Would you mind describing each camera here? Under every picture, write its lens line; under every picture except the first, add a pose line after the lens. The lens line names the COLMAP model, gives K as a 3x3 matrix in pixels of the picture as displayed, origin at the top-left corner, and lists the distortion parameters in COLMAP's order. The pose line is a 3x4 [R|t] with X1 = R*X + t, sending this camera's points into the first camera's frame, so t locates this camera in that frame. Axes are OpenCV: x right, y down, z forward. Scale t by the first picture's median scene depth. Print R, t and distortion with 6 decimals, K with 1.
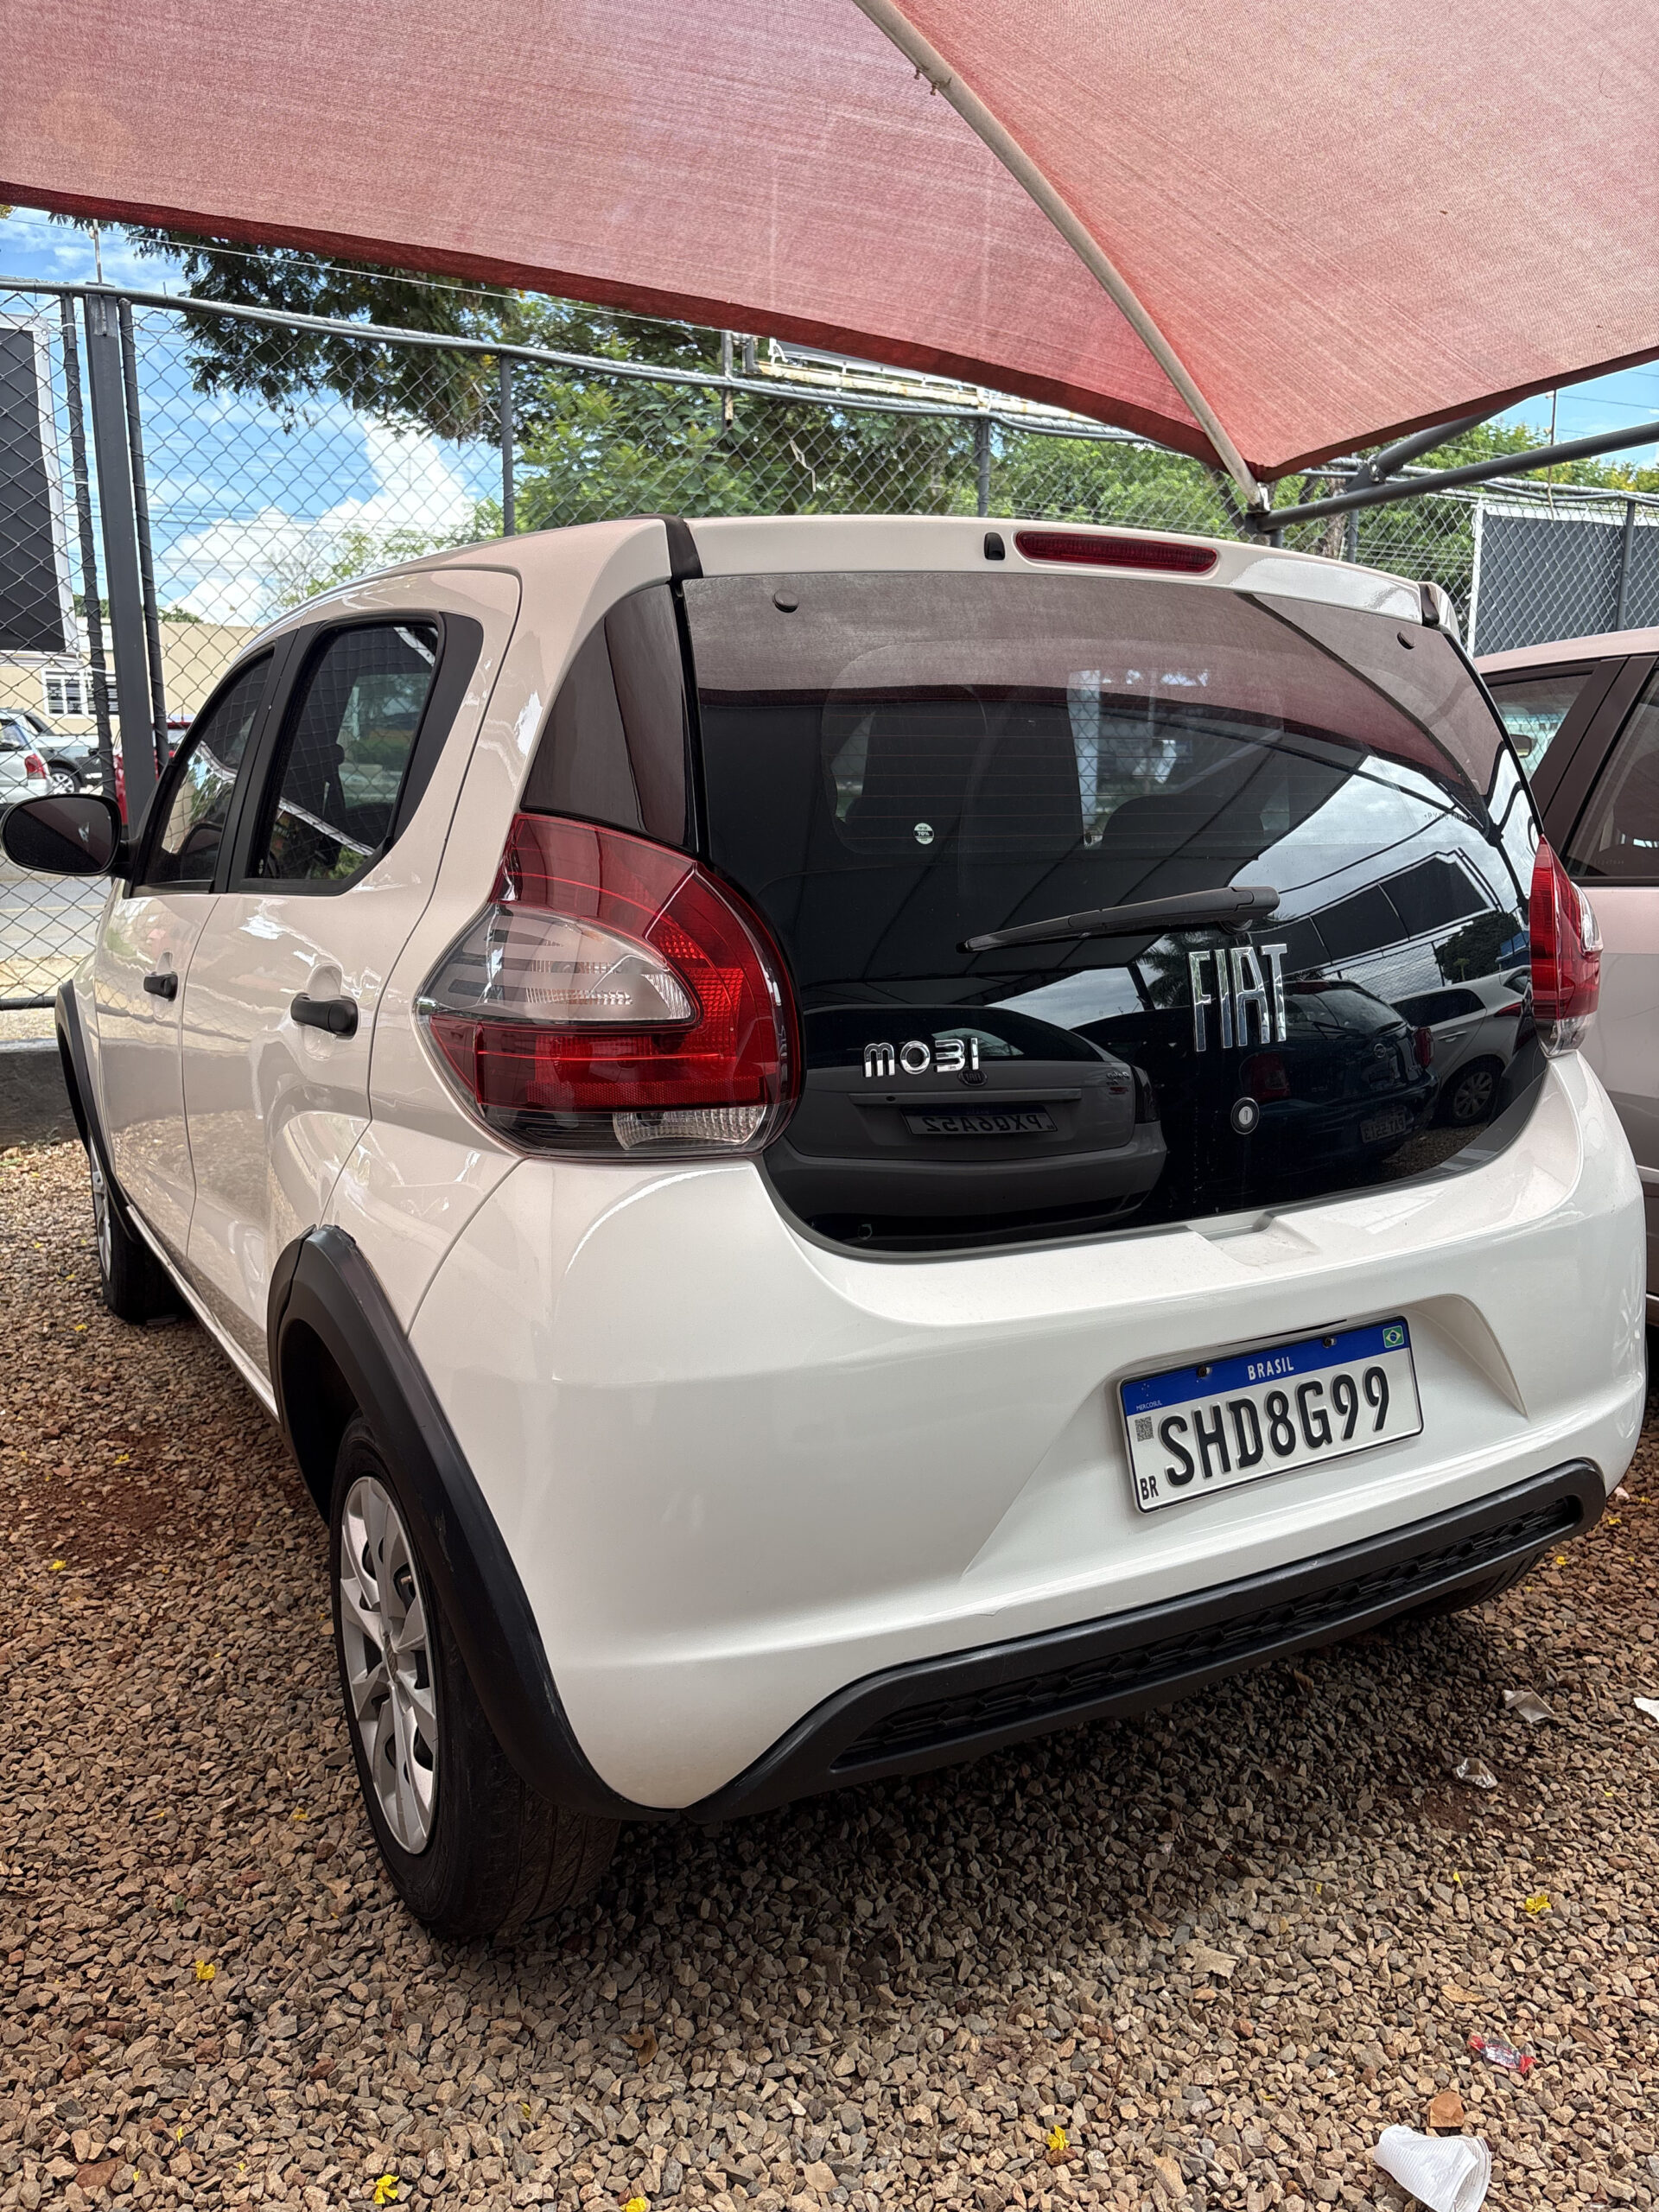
lens RADIAL K [[1691.3, 0, 834.6], [0, 1691.3, 1091.1], [0, 0, 1]] dist [0.028912, -0.002104]
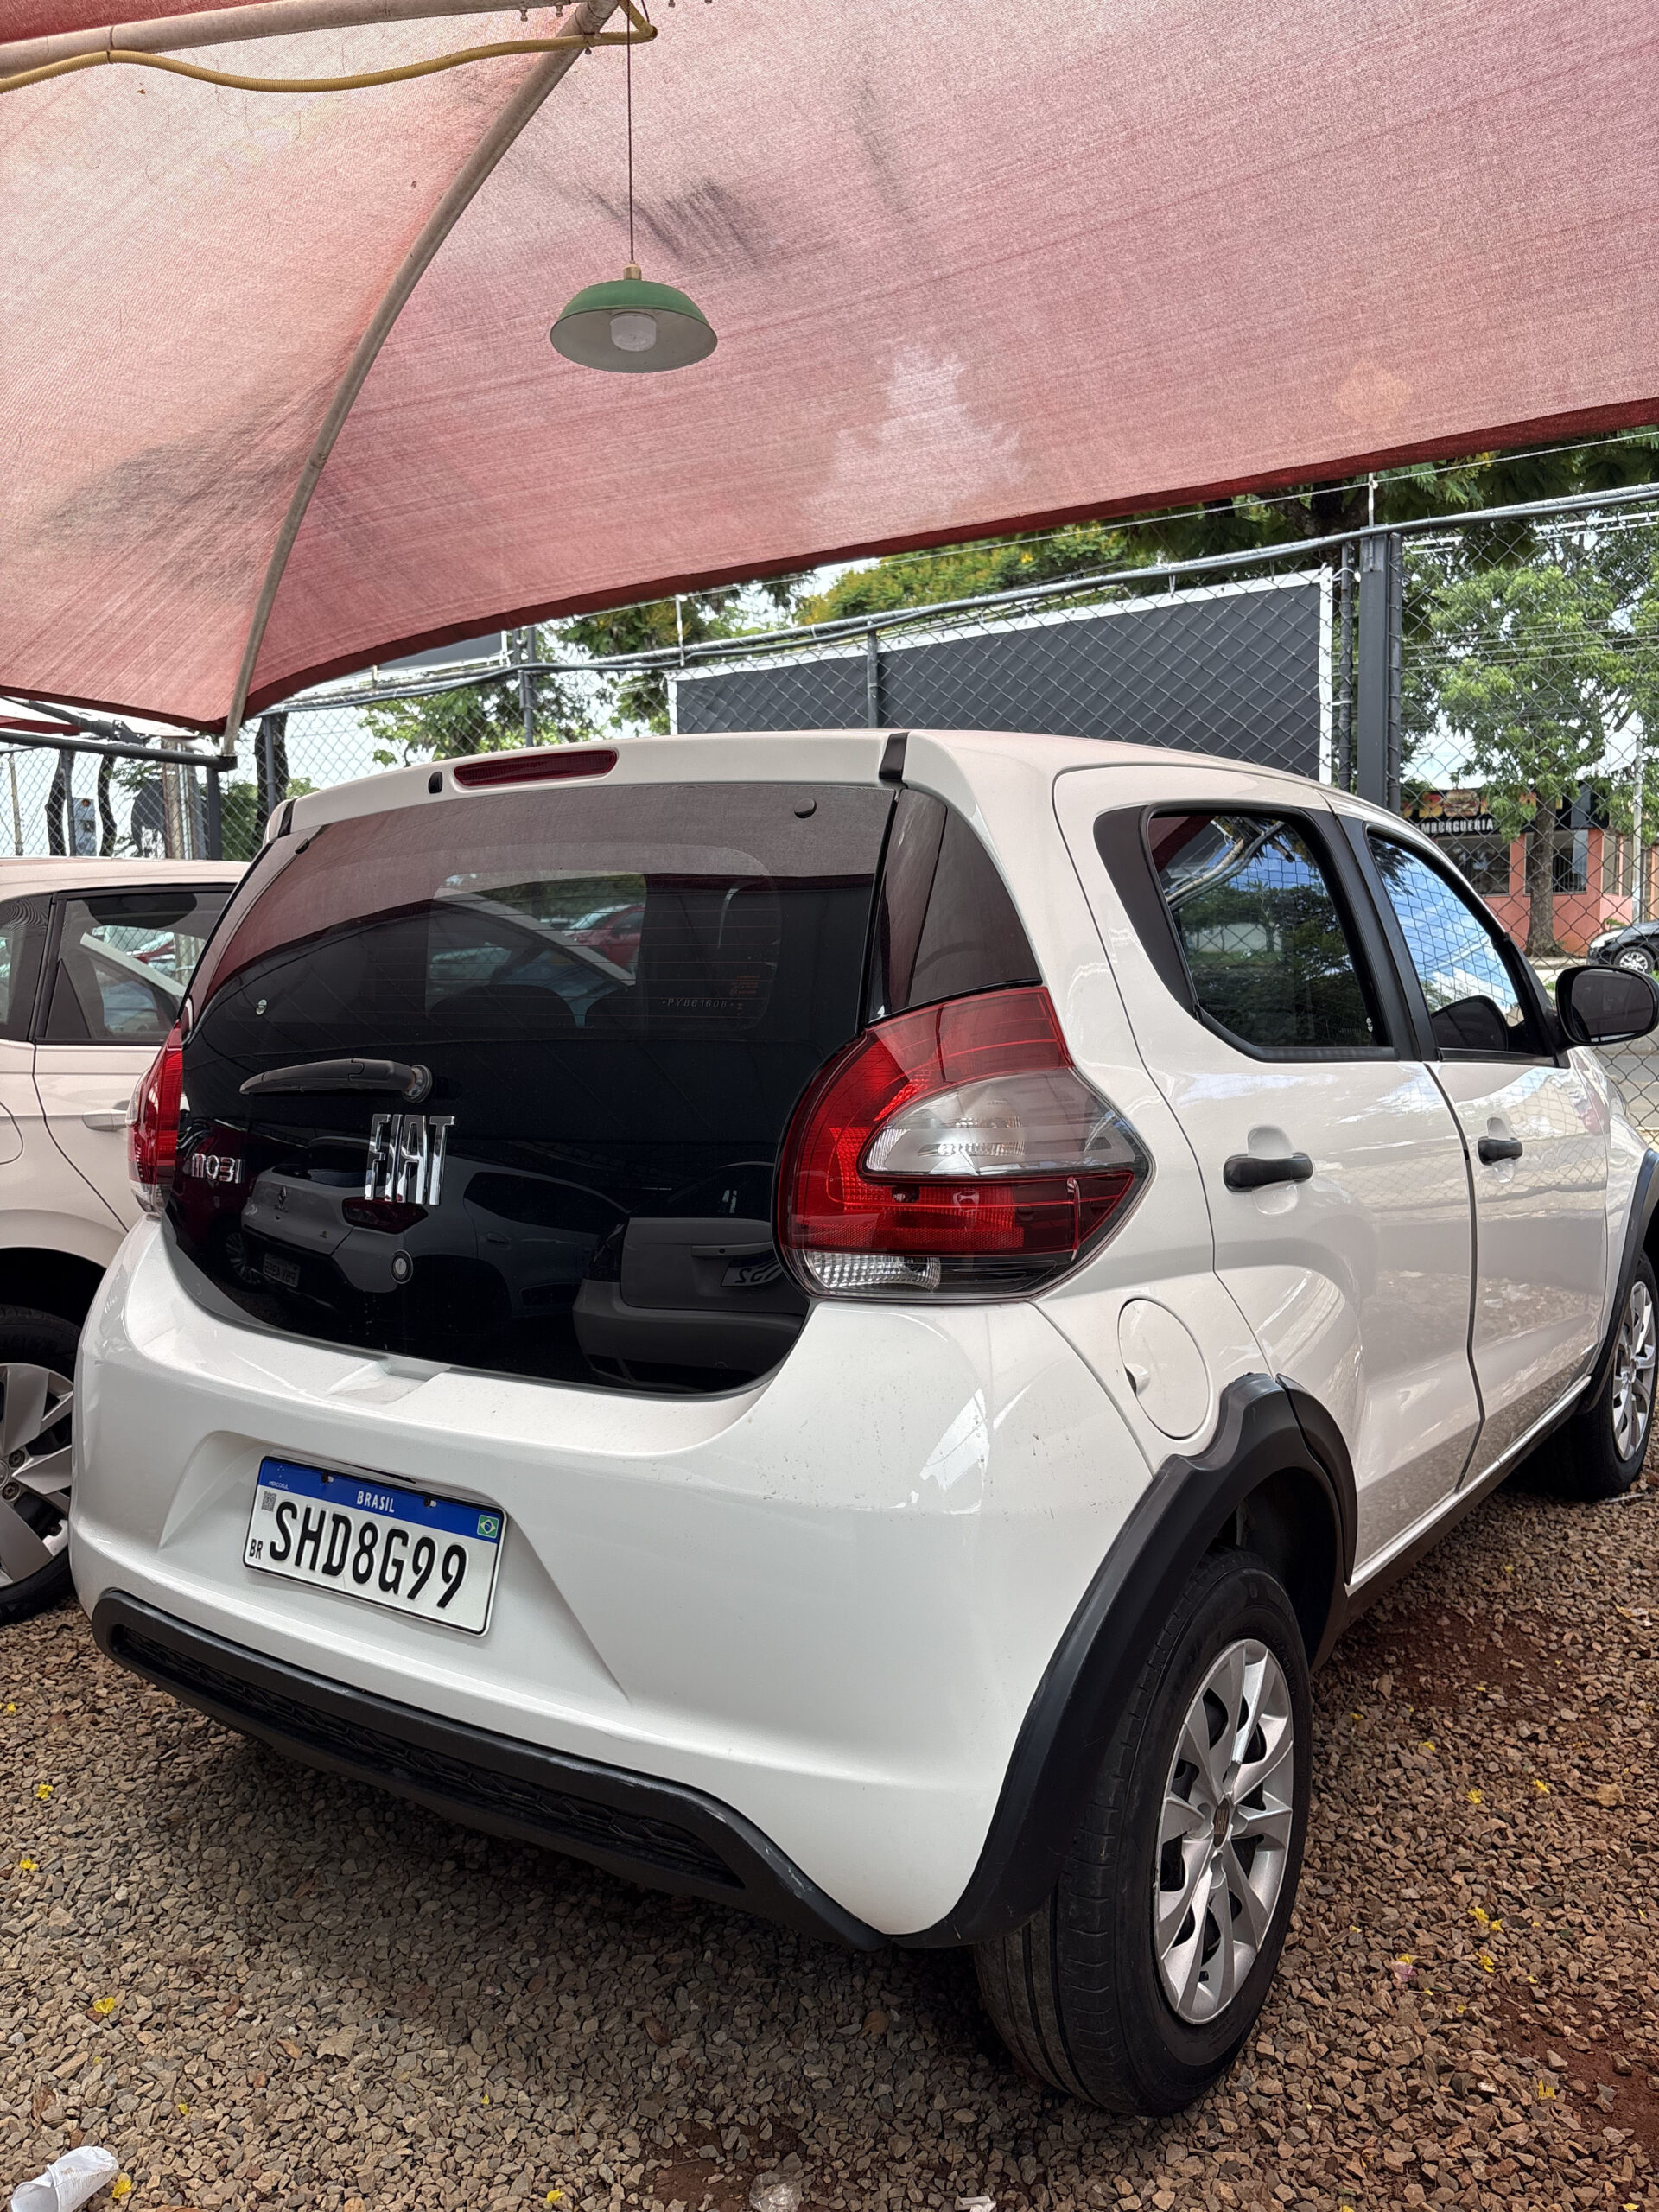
lens RADIAL K [[1691.3, 0, 834.6], [0, 1691.3, 1091.1], [0, 0, 1]] dist [0.028912, -0.002104]
pose [[0.417275, 0.061296, -0.906711, 1.345032], [-0.151899, 0.988391, -0.003087, -0.137289], [0.895996, 0.139017, 0.421742, 0.764259]]
